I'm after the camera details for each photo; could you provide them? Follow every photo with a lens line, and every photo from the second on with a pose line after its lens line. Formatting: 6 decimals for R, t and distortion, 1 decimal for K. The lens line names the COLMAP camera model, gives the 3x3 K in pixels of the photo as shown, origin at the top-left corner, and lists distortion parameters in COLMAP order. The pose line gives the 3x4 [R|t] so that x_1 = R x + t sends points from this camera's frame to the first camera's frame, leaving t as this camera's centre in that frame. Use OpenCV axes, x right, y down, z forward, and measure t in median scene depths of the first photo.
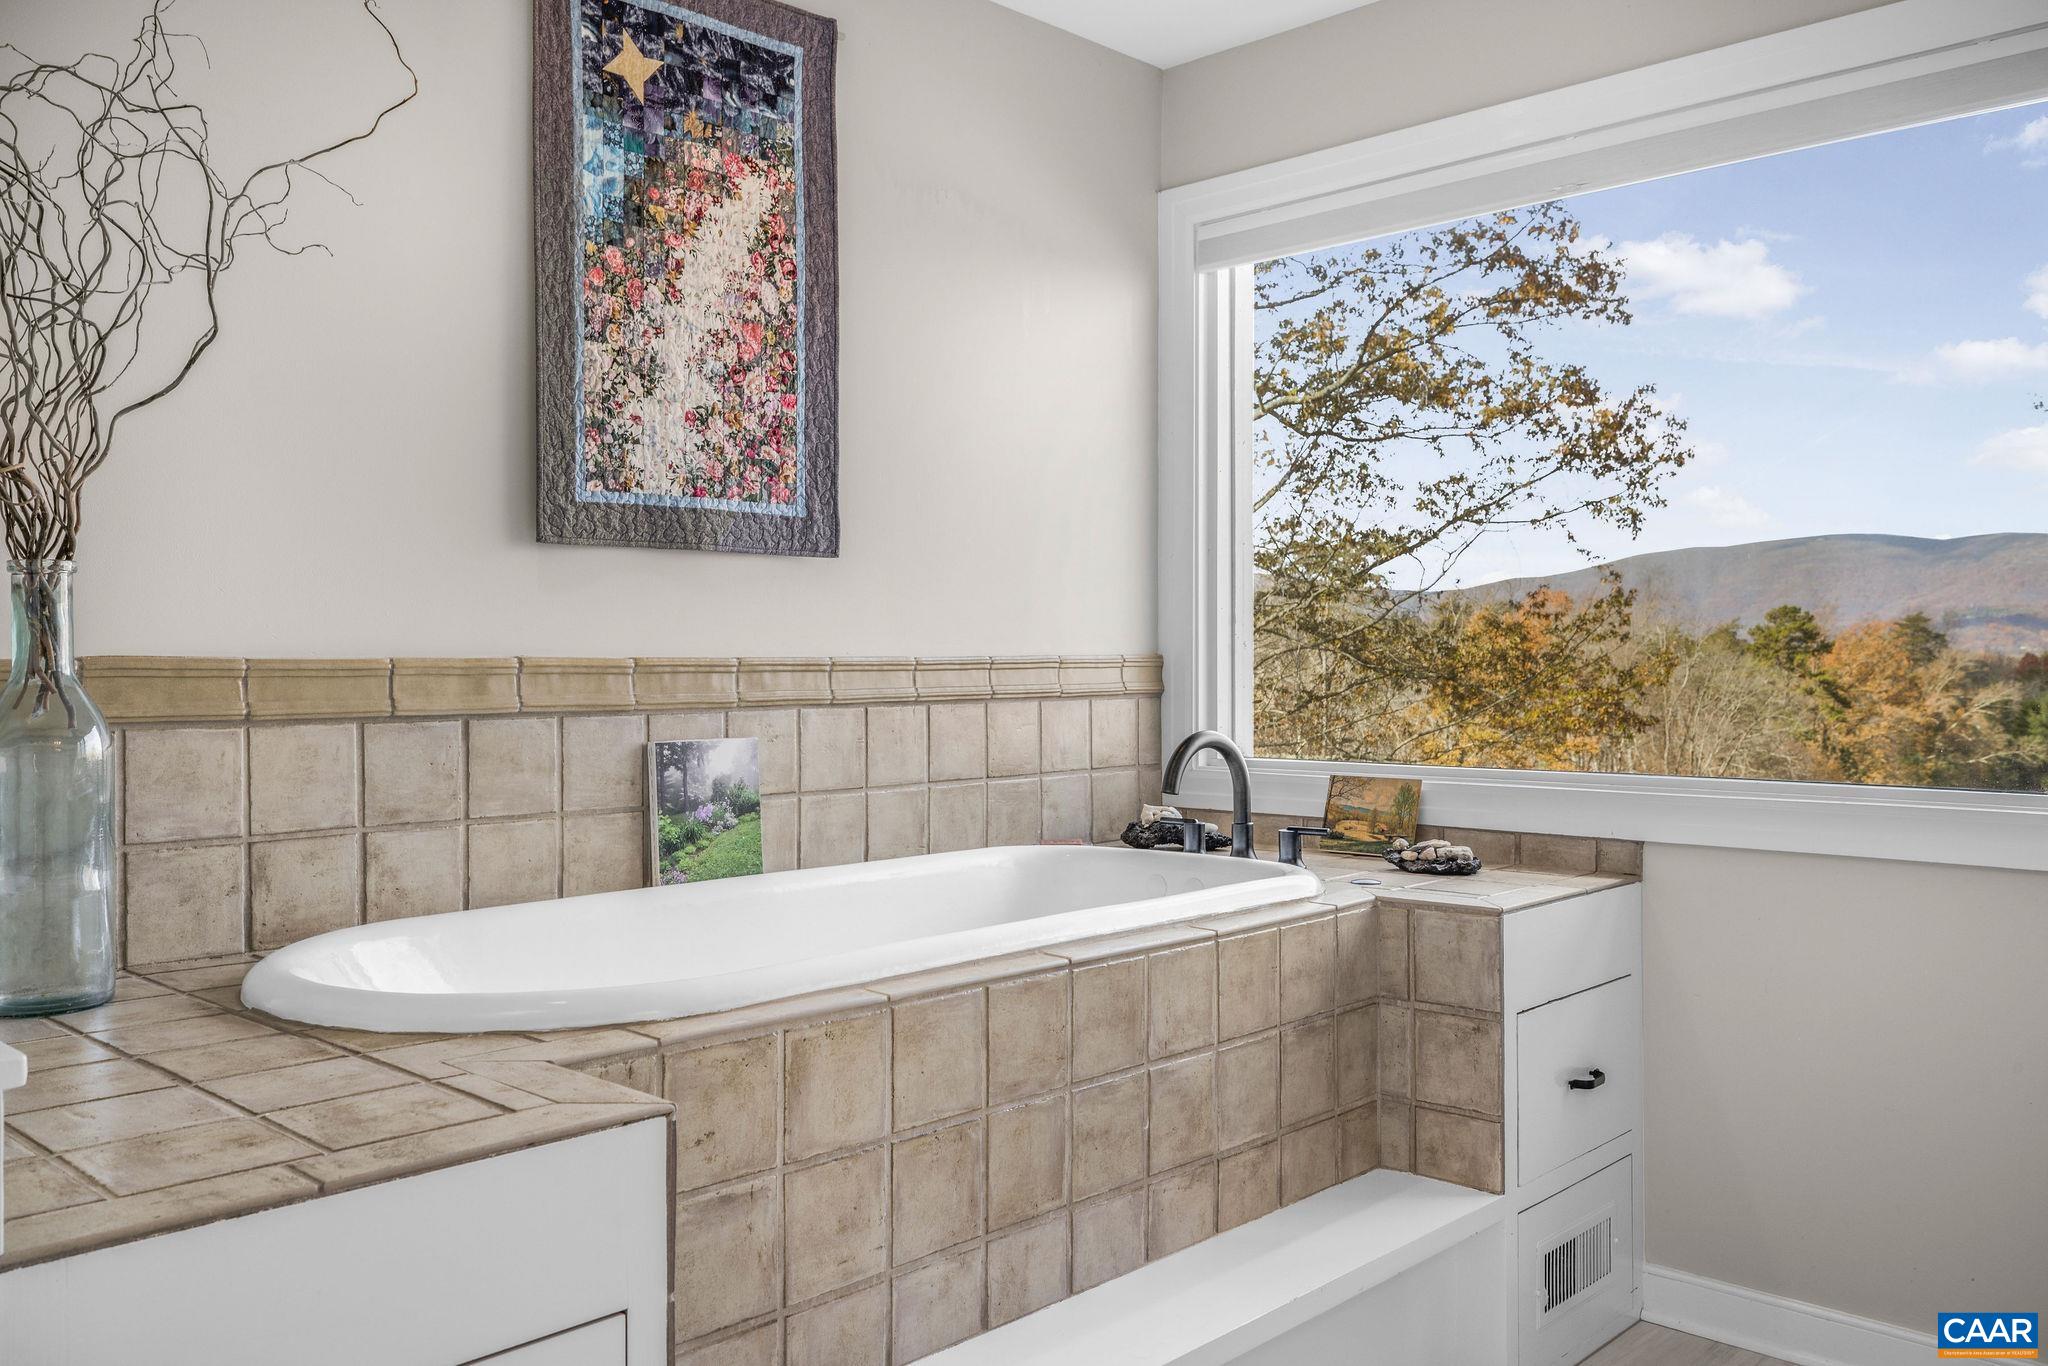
lens RADIAL K [[1660.1, 0, 1023.5], [0, 1660.1, 674.5], [0, 0, 1]] dist [0.009082, -0.001438]
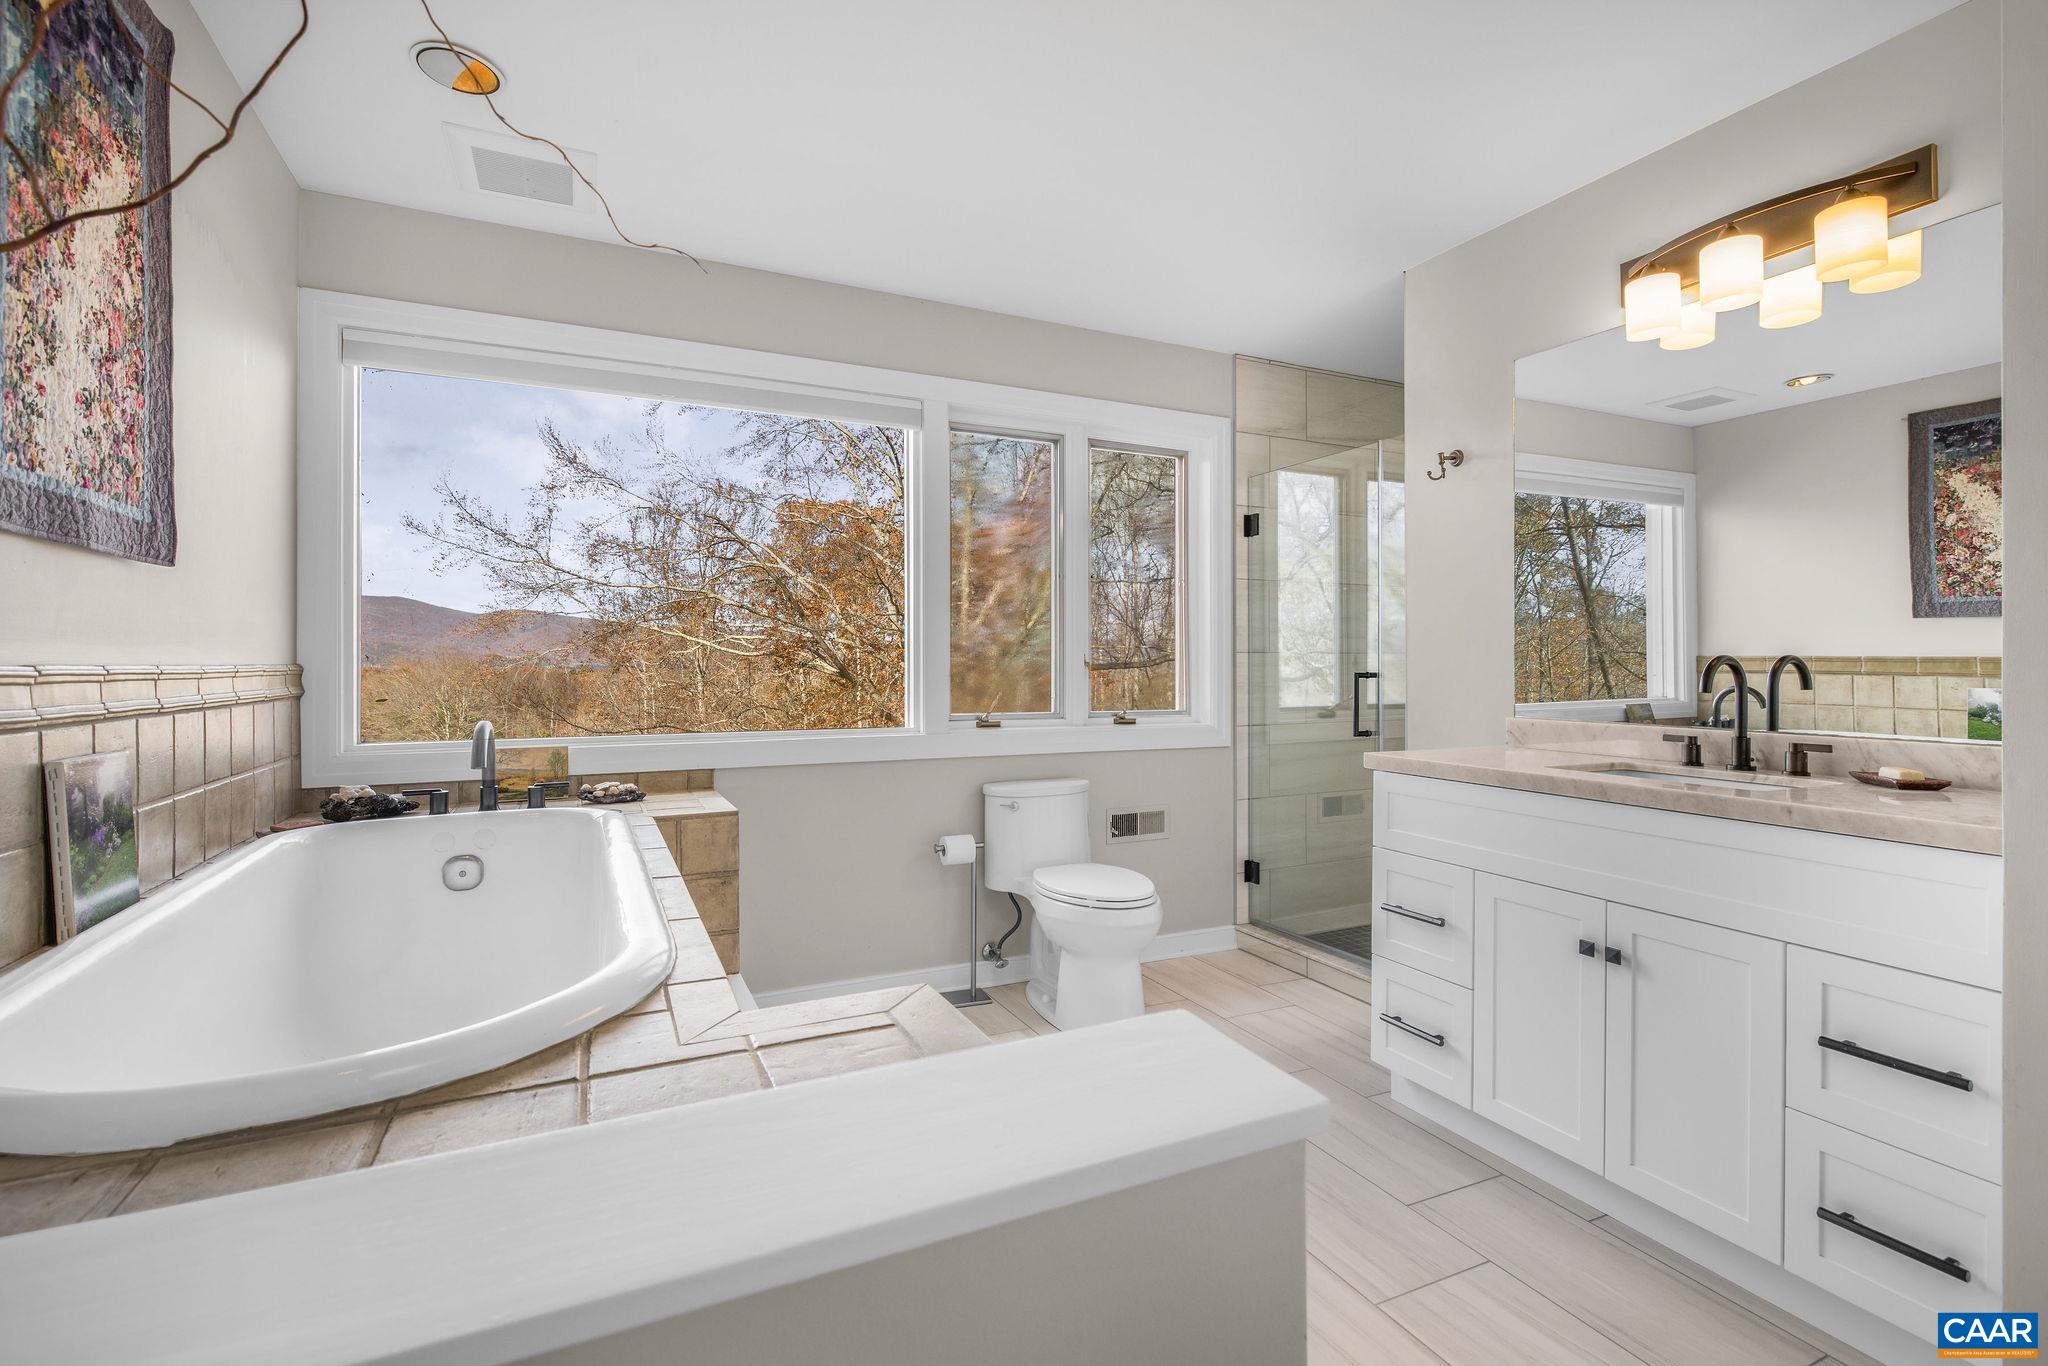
lens RADIAL K [[935.1, 0, 1020.4], [0, 935.1, 677.4], [0, 0, 1]] dist [-0.005144, -0.000470]
pose [[0.368619, -0.010712, 0.929519, -0.477657], [0.013531, 0.999889, 0.006157, 0.000007], [-0.929482, 0.010308, 0.368723, 0.339116]]
